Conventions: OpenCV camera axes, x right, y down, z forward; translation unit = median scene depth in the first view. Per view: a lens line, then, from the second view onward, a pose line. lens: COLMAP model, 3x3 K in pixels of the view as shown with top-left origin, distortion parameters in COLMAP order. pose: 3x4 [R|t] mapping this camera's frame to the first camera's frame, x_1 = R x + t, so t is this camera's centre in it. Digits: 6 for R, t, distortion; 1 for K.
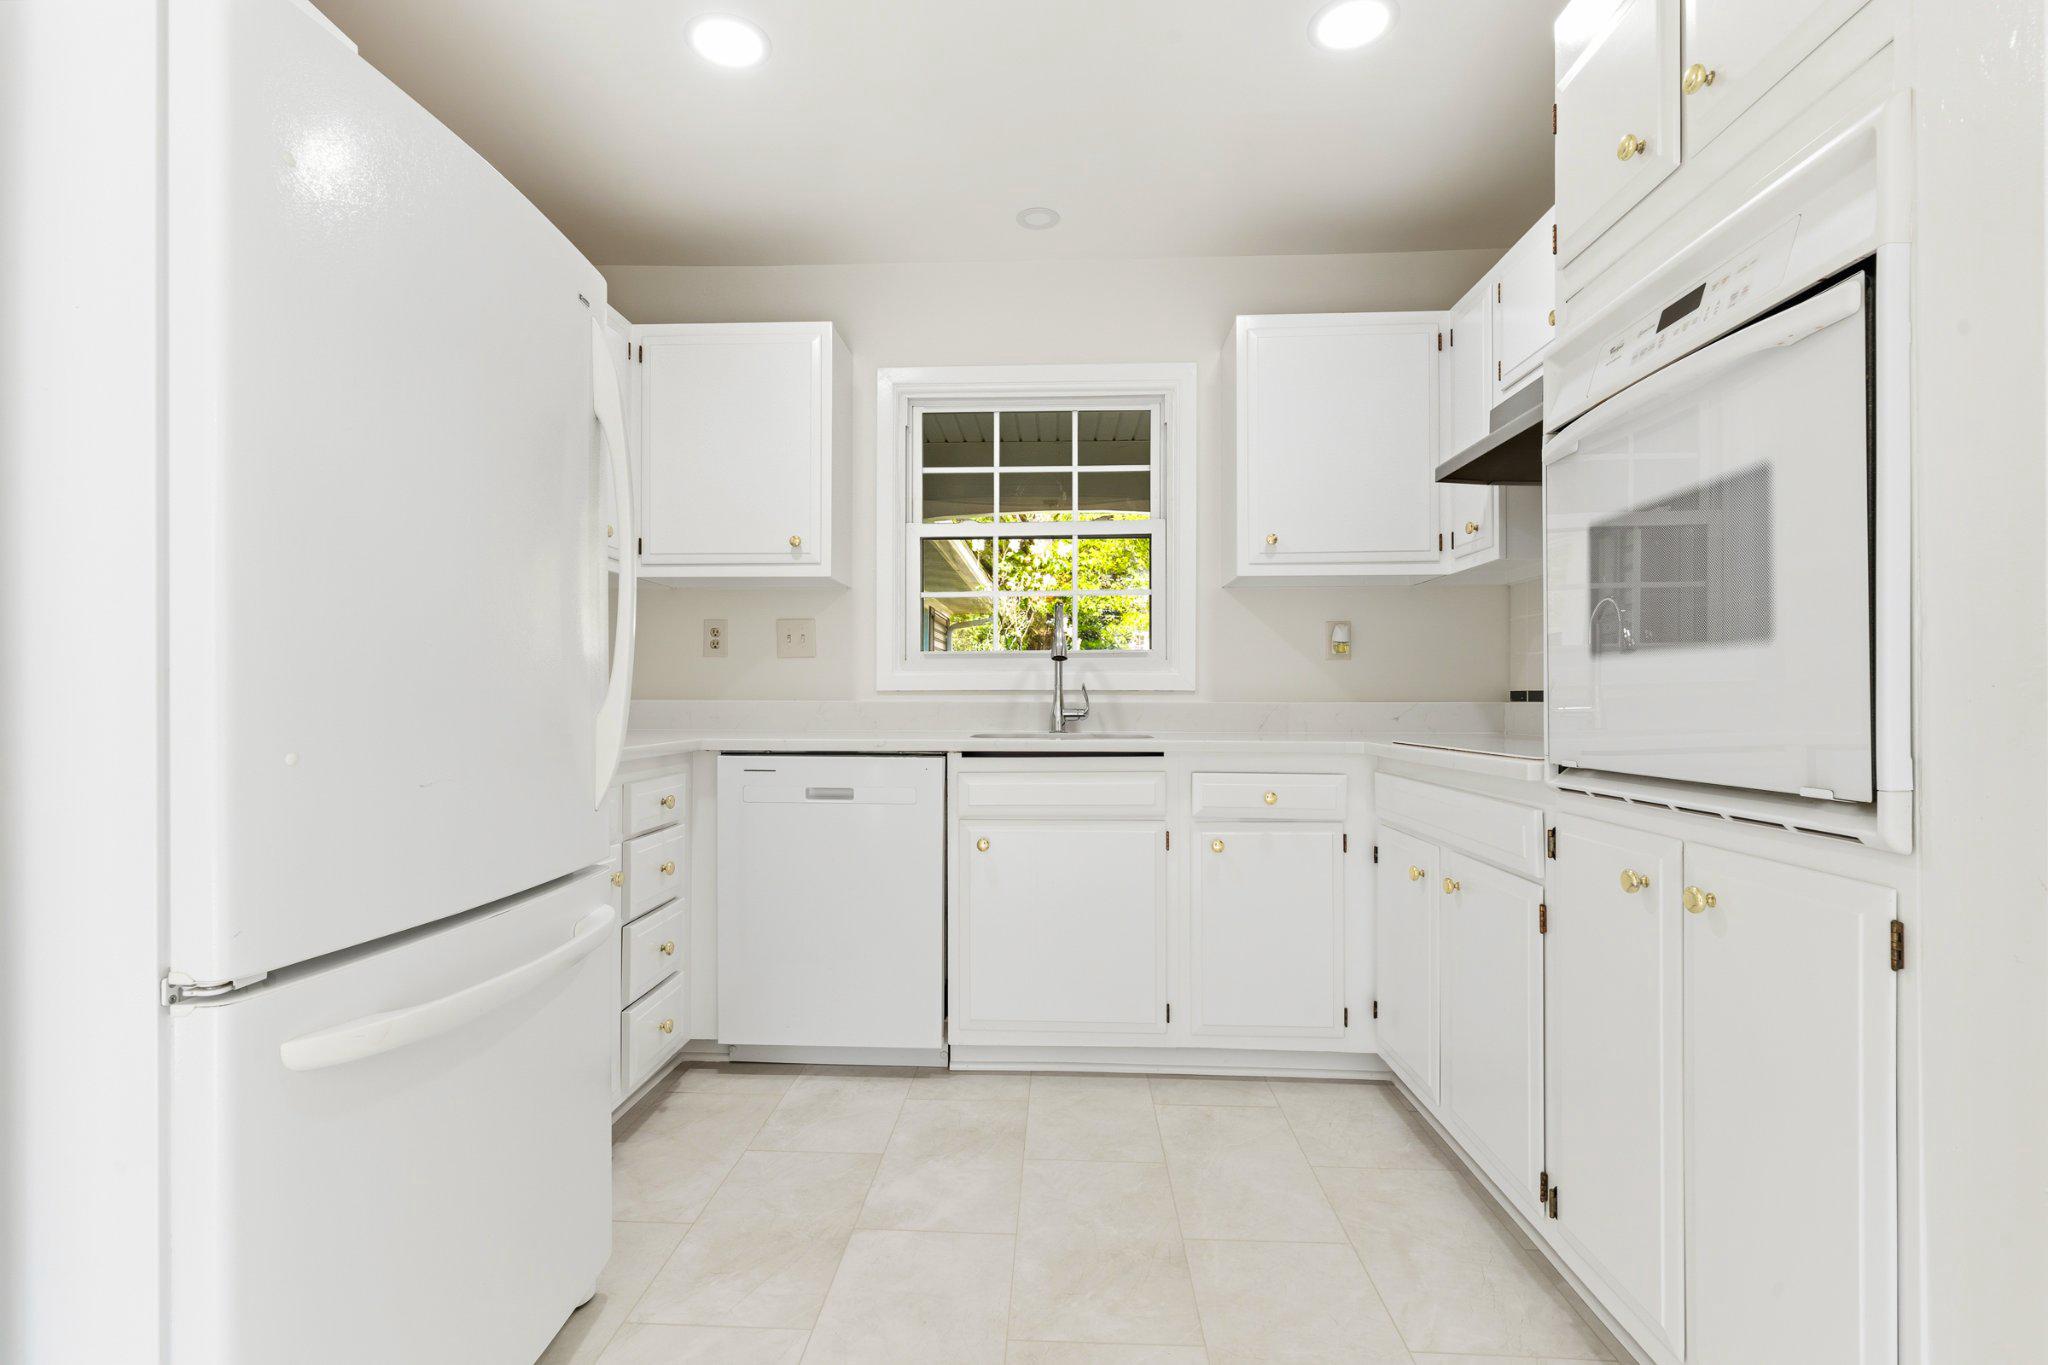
lens RADIAL K [[970.8, 0, 1006.2], [0, 970.8, 698.3], [0, 0, 1]] dist [0.002160, 0.000500]
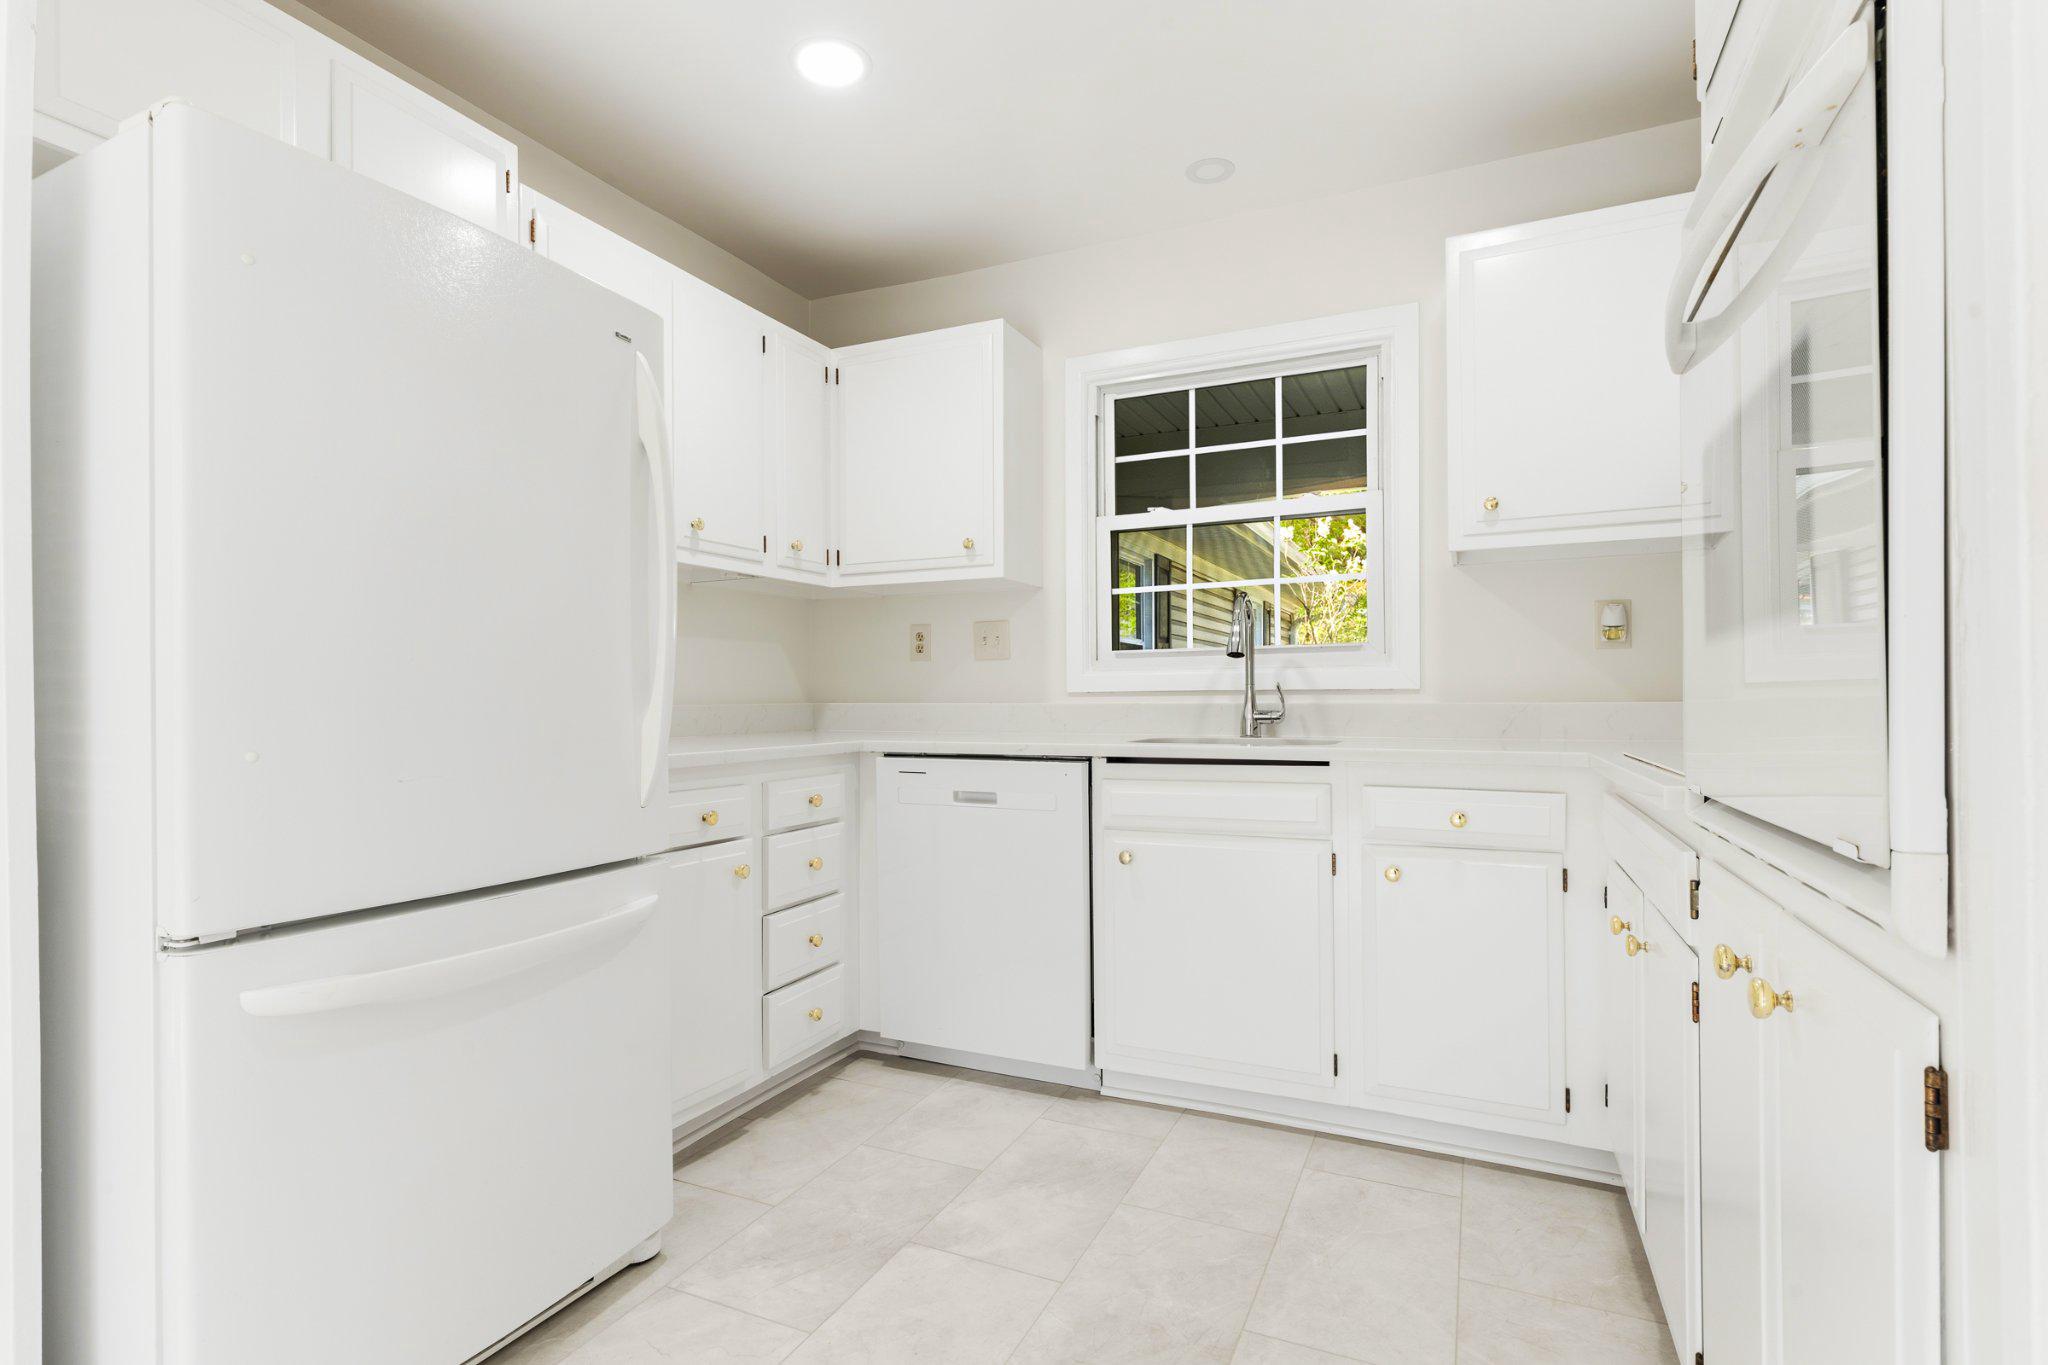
lens RADIAL K [[987.5, 0, 1007.8], [0, 987.5, 699.7], [0, 0, 1]] dist [0.001724, 0.000366]
pose [[0.927927, -0.006001, -0.372714, 0.220470], [0.006430, 0.999979, -0.000091, -0.000960], [0.372707, -0.002312, 0.927946, 0.078936]]
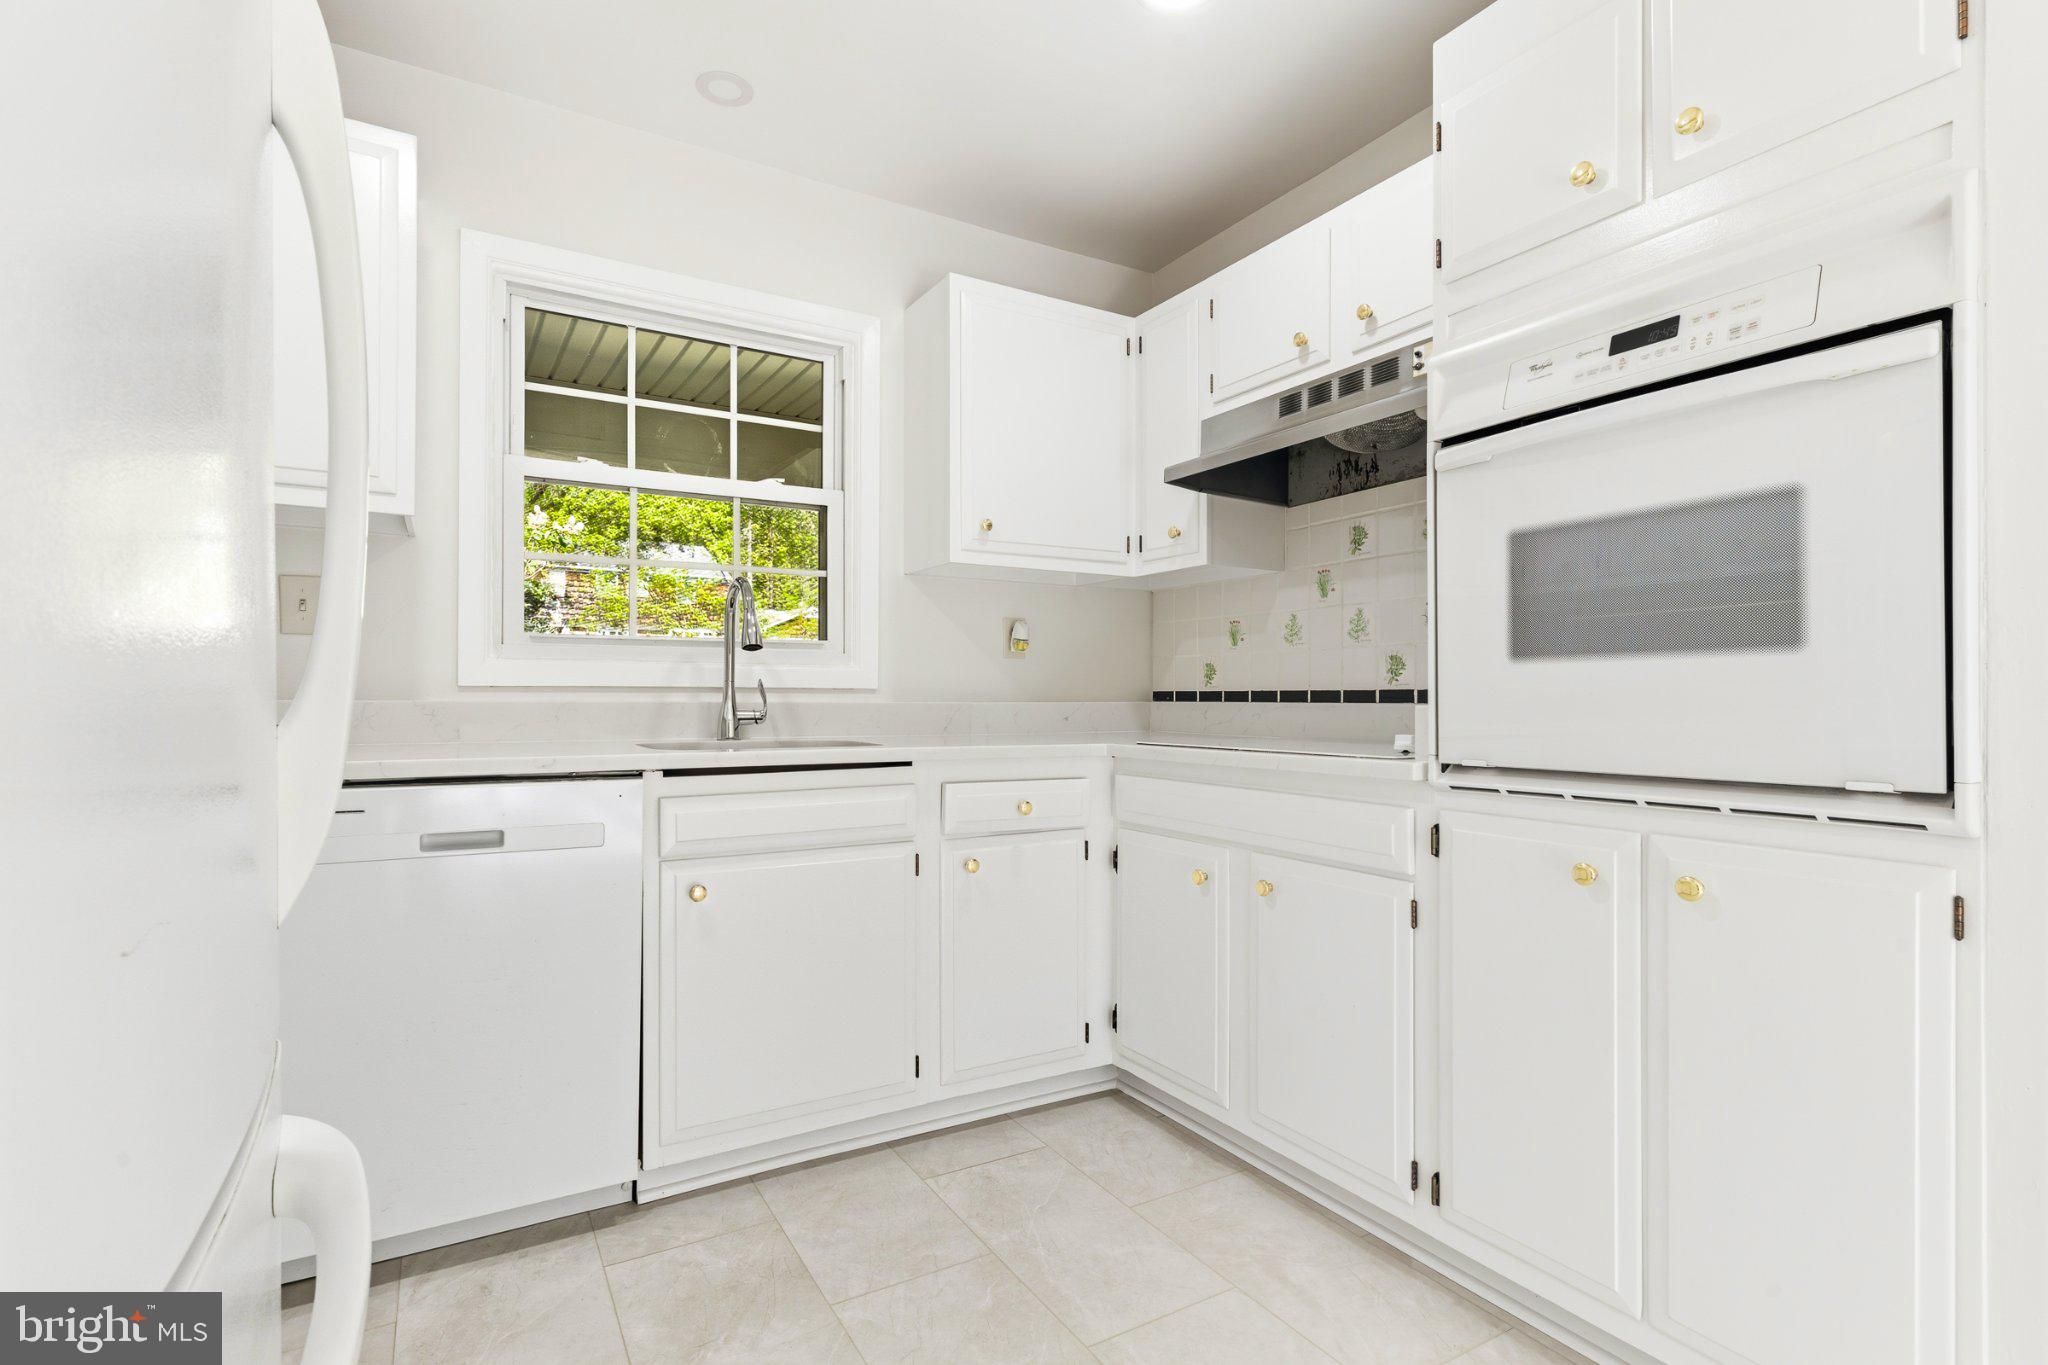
lens RADIAL K [[970.8, 0, 1006.2], [0, 970.8, 698.3], [0, 0, 1]] dist [0.002160, 0.000500]
pose [[0.835367, 0.001821, 0.549690, -0.232605], [-0.002604, 0.999996, 0.000644, -0.000382], [-0.549687, -0.001970, 0.835368, 0.238266]]
